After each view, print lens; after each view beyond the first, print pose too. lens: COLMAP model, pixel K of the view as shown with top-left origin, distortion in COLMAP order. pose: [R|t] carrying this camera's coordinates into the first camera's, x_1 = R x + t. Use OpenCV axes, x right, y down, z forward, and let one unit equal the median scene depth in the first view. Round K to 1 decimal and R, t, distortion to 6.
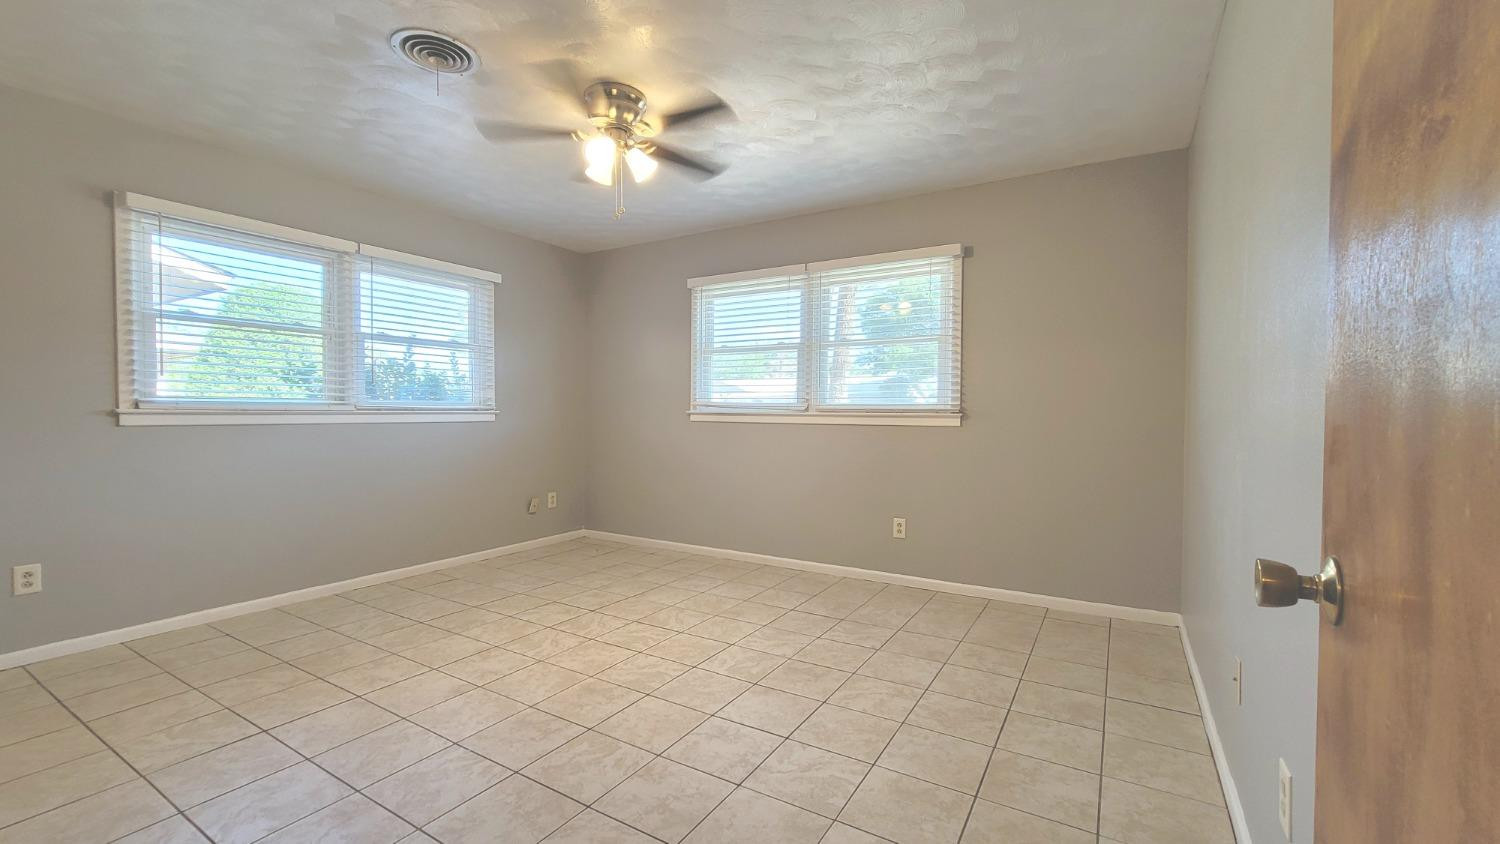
lens RADIAL K [[613.8, 0, 755.0], [0, 613.8, 415.5], [0, 0, 1]] dist [-0.006233, 0.002846]
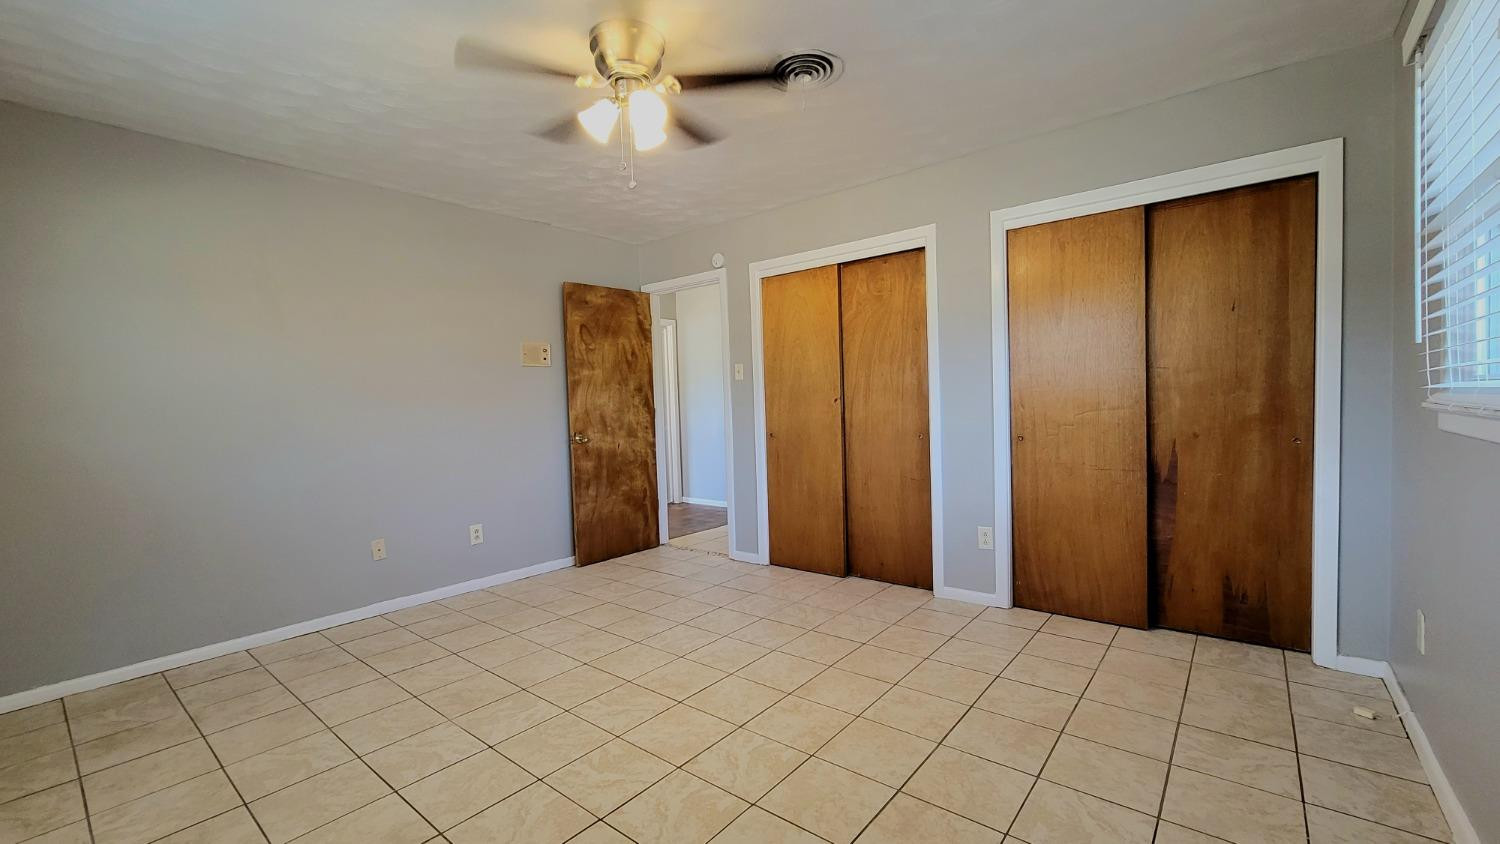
lens RADIAL K [[613.8, 0, 746.1], [0, 613.8, 424.9], [0, 0, 1]] dist [-0.006233, 0.002846]
pose [[-0.987620, 0.018476, 0.155774, -0.505366], [0.025823, 0.998641, 0.045272, -0.034841], [-0.154725, 0.048734, -0.986755, 1.834597]]
